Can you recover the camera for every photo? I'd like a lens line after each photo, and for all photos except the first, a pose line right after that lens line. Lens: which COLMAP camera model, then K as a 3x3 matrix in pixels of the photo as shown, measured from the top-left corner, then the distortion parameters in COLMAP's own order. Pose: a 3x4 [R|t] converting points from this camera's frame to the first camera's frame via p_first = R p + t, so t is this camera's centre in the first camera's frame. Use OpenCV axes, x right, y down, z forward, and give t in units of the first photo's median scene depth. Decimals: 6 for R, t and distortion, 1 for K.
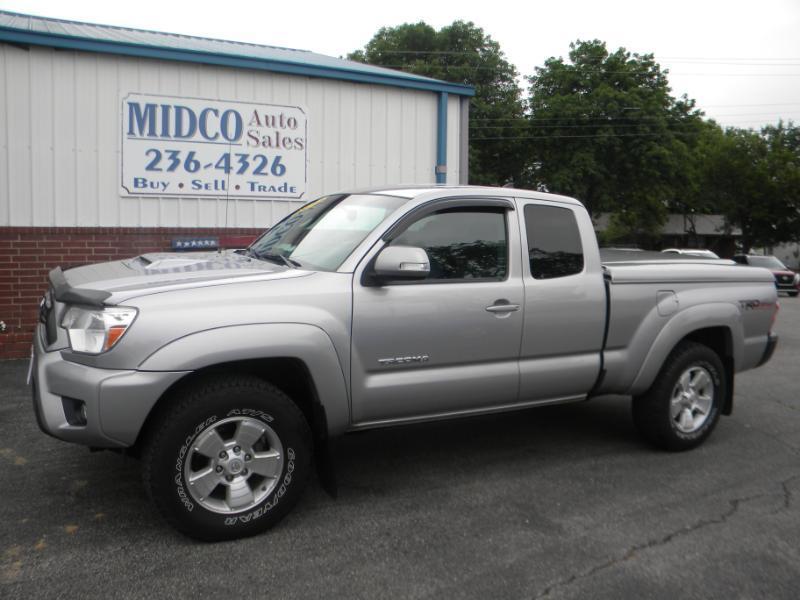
lens RADIAL K [[683.2, 0, 389.5], [0, 683.2, 303.3], [0, 0, 1]] dist [-0.189370, 0.171271]
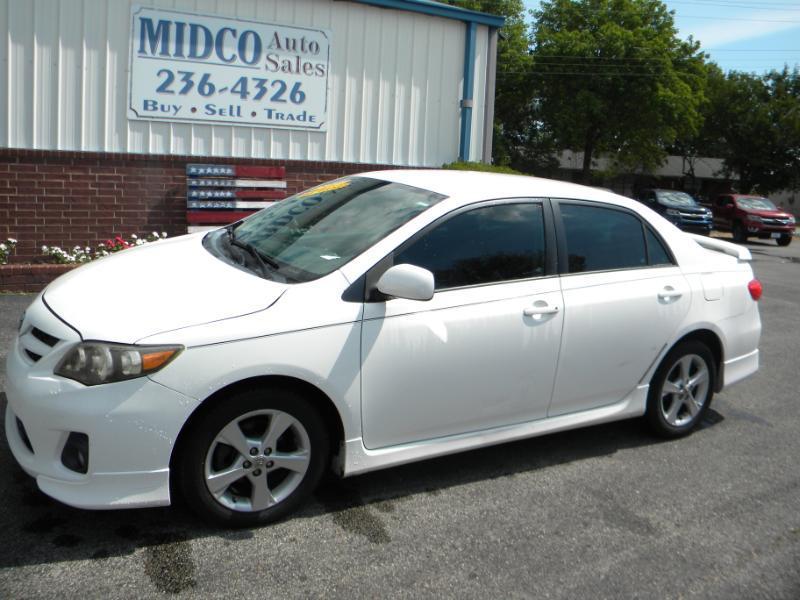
lens RADIAL K [[683.2, 0, 389.8], [0, 683.2, 245.4], [0, 0, 1]] dist [-0.189370, 0.171271]
pose [[0.999180, 0.036541, 0.017416, -0.049174], [-0.036840, 0.999174, 0.017169, -0.014199], [-0.016774, -0.017796, 0.999701, 0.064358]]
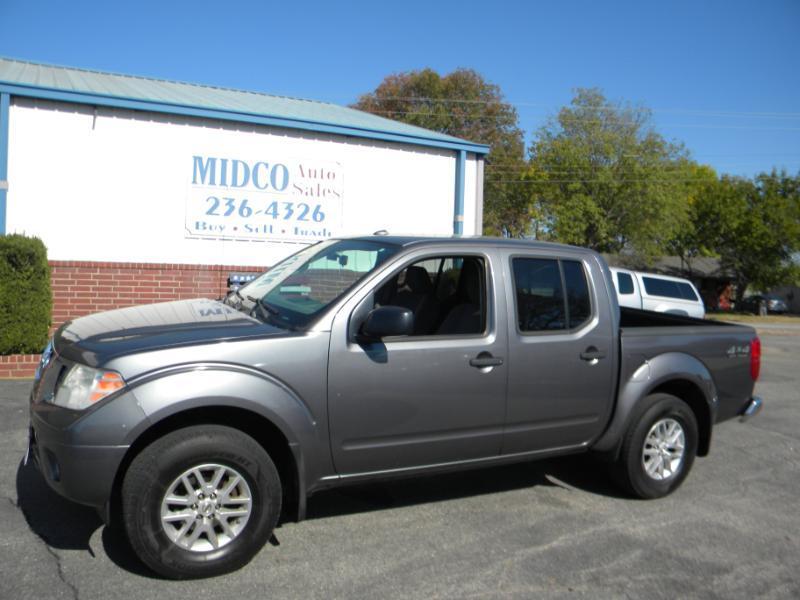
lens RADIAL K [[683.2, 0, 387.9], [0, 683.2, 300.3], [0, 0, 1]] dist [-0.189370, 0.171271]
pose [[0.999780, 0.020984, -0.000166, -0.047203], [-0.020959, 0.998150, -0.057066, 0.007082], [-0.001032, 0.057057, 0.998370, -0.149574]]
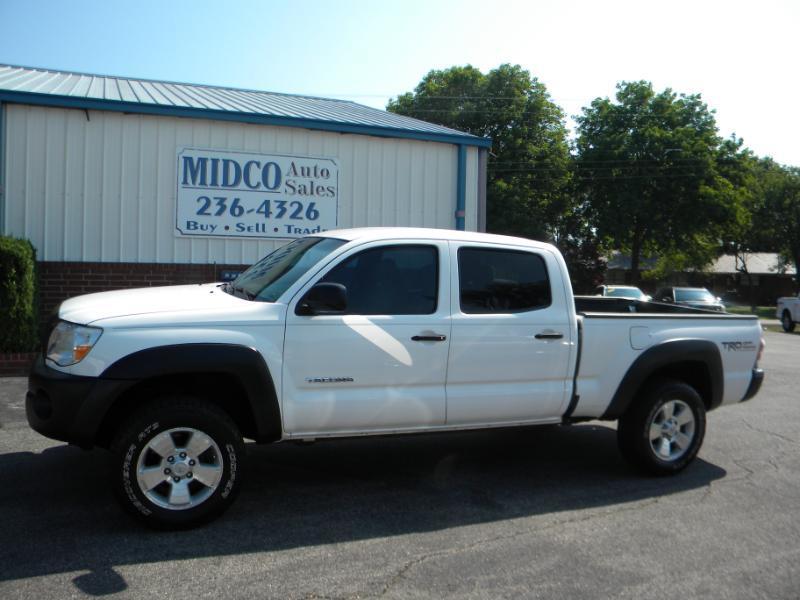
lens RADIAL K [[683.2, 0, 386.8], [0, 683.2, 309.4], [0, 0, 1]] dist [-0.189370, 0.171271]
pose [[0.996422, 0.013389, -0.083445, 0.061933], [-0.017083, 0.998898, -0.043704, 0.010455], [0.082768, 0.044973, 0.995554, -0.128987]]
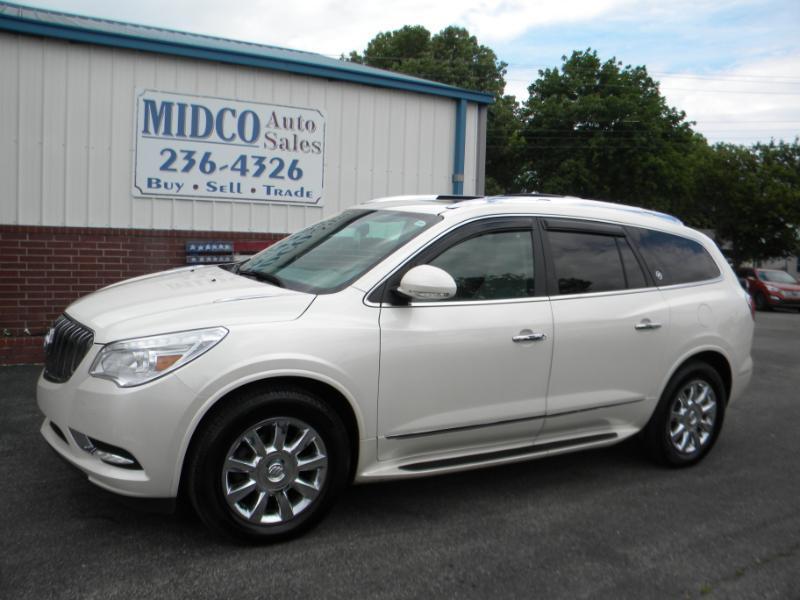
lens RADIAL K [[683.2, 0, 389.6], [0, 683.2, 305.3], [0, 0, 1]] dist [-0.189370, 0.171271]
pose [[0.999478, 0.023262, 0.022397, -0.049262], [-0.023123, 0.999712, -0.006462, -0.005415], [-0.022541, 0.005941, 0.999728, 0.026537]]
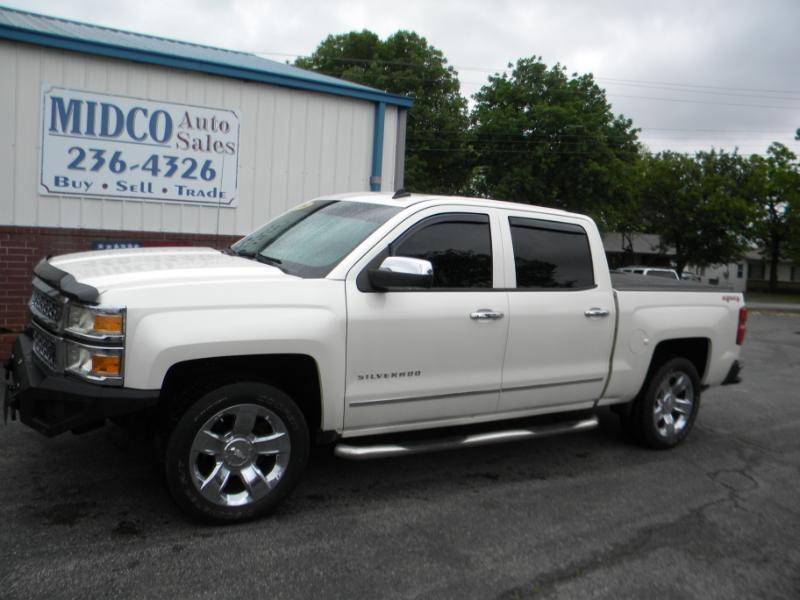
lens RADIAL K [[683.2, 0, 391.3], [0, 683.2, 294.9], [0, 0, 1]] dist [-0.189370, 0.171271]
pose [[0.995809, 0.031899, 0.085717, 0.022749], [-0.029833, 0.999235, -0.025281, -0.007567], [-0.086458, 0.022618, 0.995999, 0.018569]]
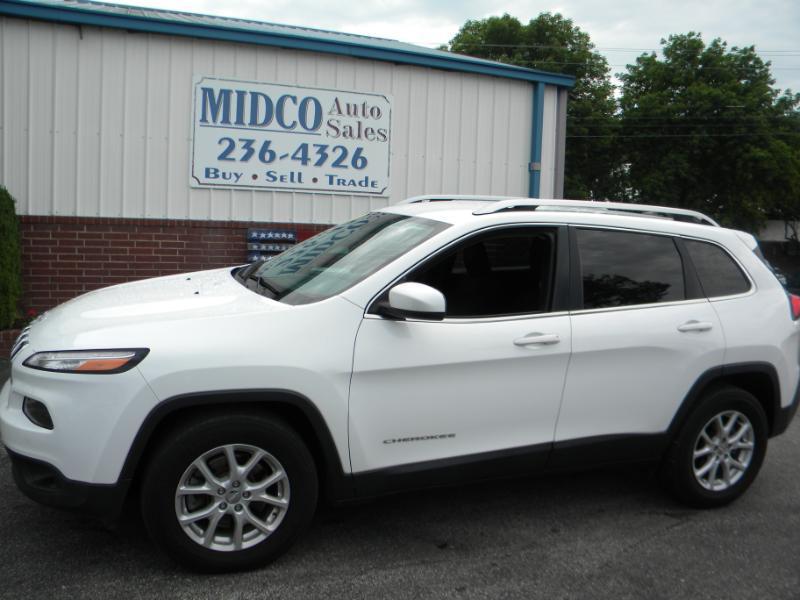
lens RADIAL K [[683.2, 0, 387.6], [0, 683.2, 308.5], [0, 0, 1]] dist [-0.189370, 0.171271]
pose [[0.992539, 0.039678, -0.115295, -0.011284], [-0.038363, 0.999171, 0.013604, -0.012069], [0.115739, -0.009079, 0.993238, 0.082946]]
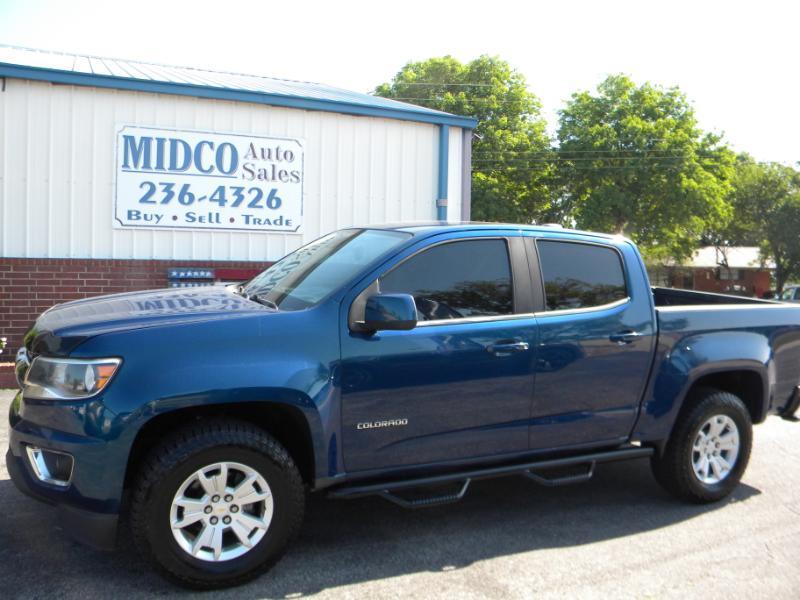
lens RADIAL K [[683.2, 0, 388.7], [0, 683.2, 302.9], [0, 0, 1]] dist [-0.189370, 0.171271]
pose [[0.998777, 0.011797, -0.048008, 0.057712], [-0.013928, 0.998921, -0.044298, -0.009237], [0.047433, 0.044912, 0.997864, 0.020596]]
